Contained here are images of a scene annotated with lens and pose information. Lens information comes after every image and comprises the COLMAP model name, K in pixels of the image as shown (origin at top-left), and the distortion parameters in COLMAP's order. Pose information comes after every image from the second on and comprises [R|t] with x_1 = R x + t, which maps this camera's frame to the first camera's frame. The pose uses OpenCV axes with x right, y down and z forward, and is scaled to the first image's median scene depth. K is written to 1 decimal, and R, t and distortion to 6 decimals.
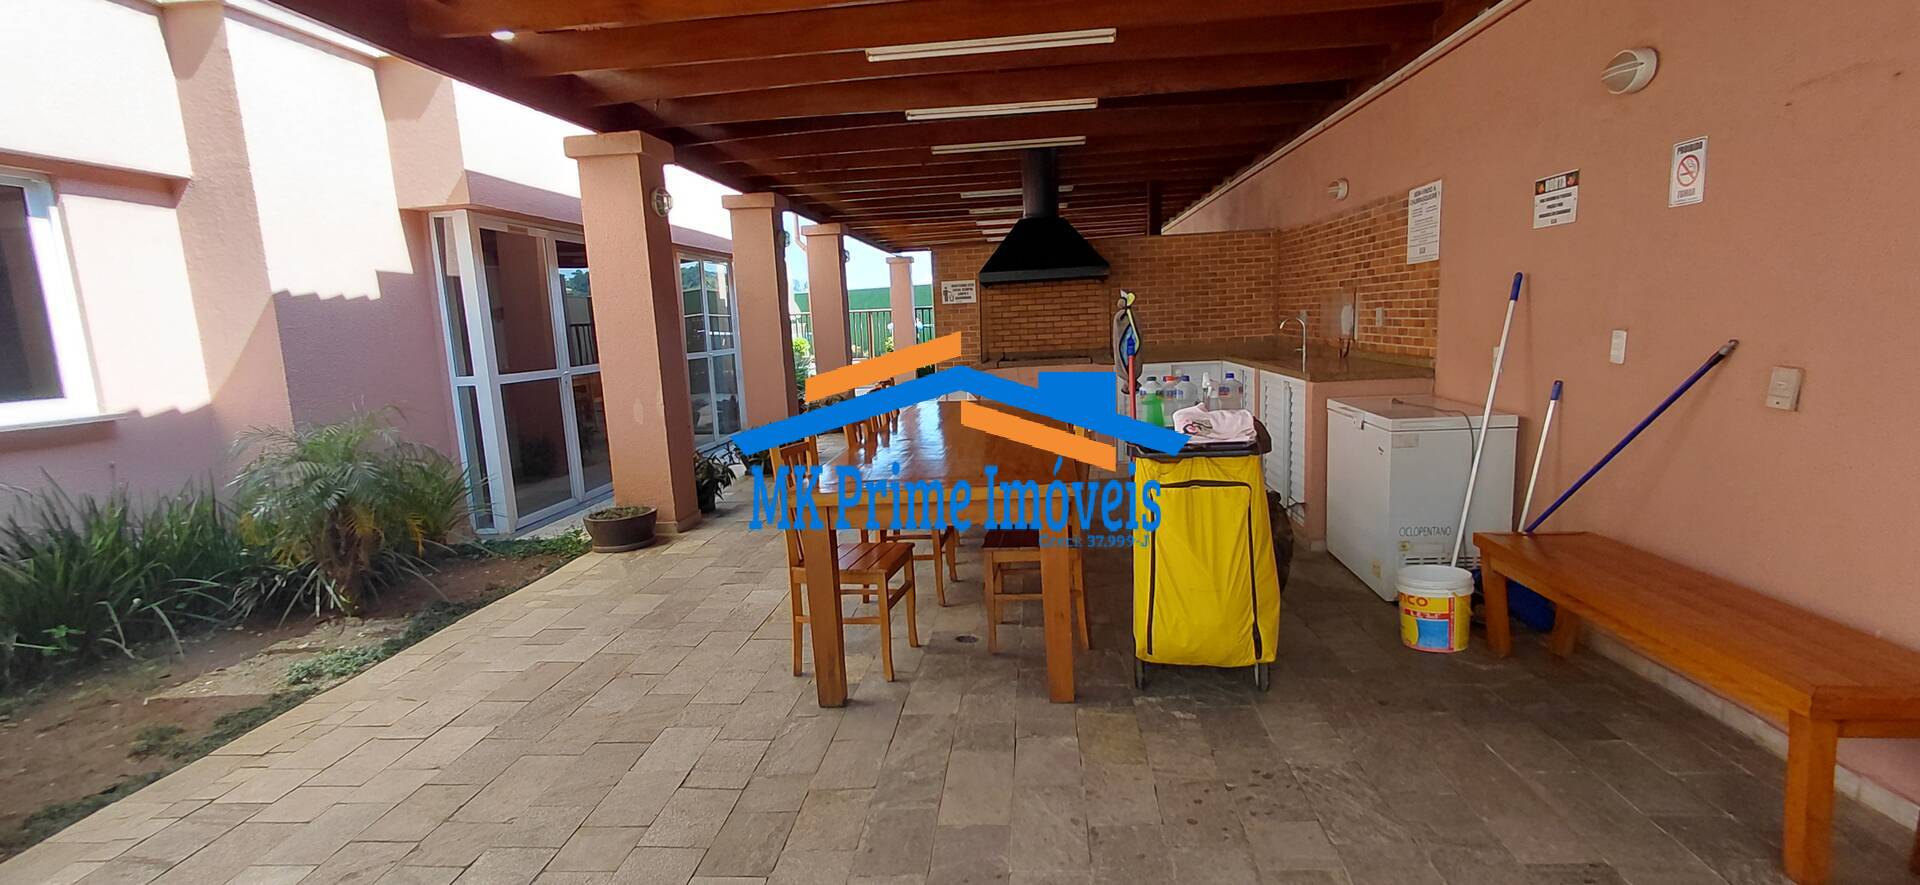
lens RADIAL K [[897.3, 0, 958.8], [0, 897.3, 458.1], [0, 0, 1]] dist [-0.003349, 0.007655]
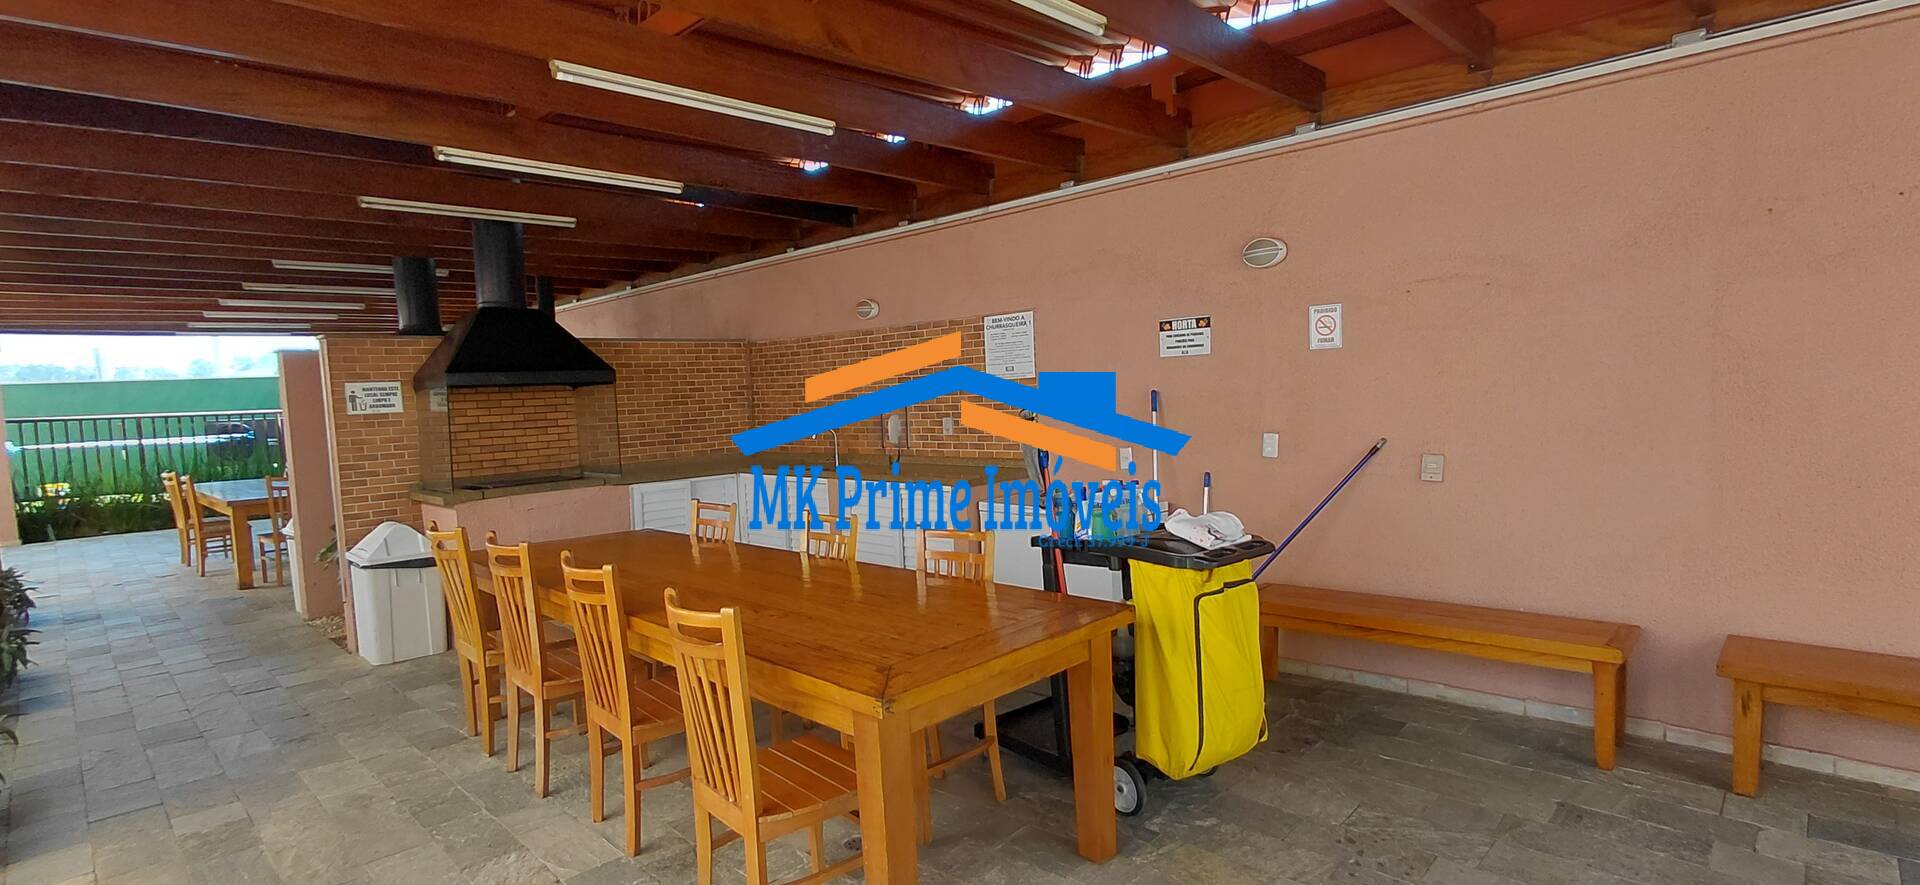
lens RADIAL K [[897.3, 0, 958.8], [0, 897.3, 458.1], [0, 0, 1]] dist [-0.003349, 0.007655]
pose [[0.641543, -0.038349, 0.766128, -0.563021], [0.130274, 0.989688, -0.059550, -0.075314], [-0.755944, 0.138010, 0.639923, 0.430339]]
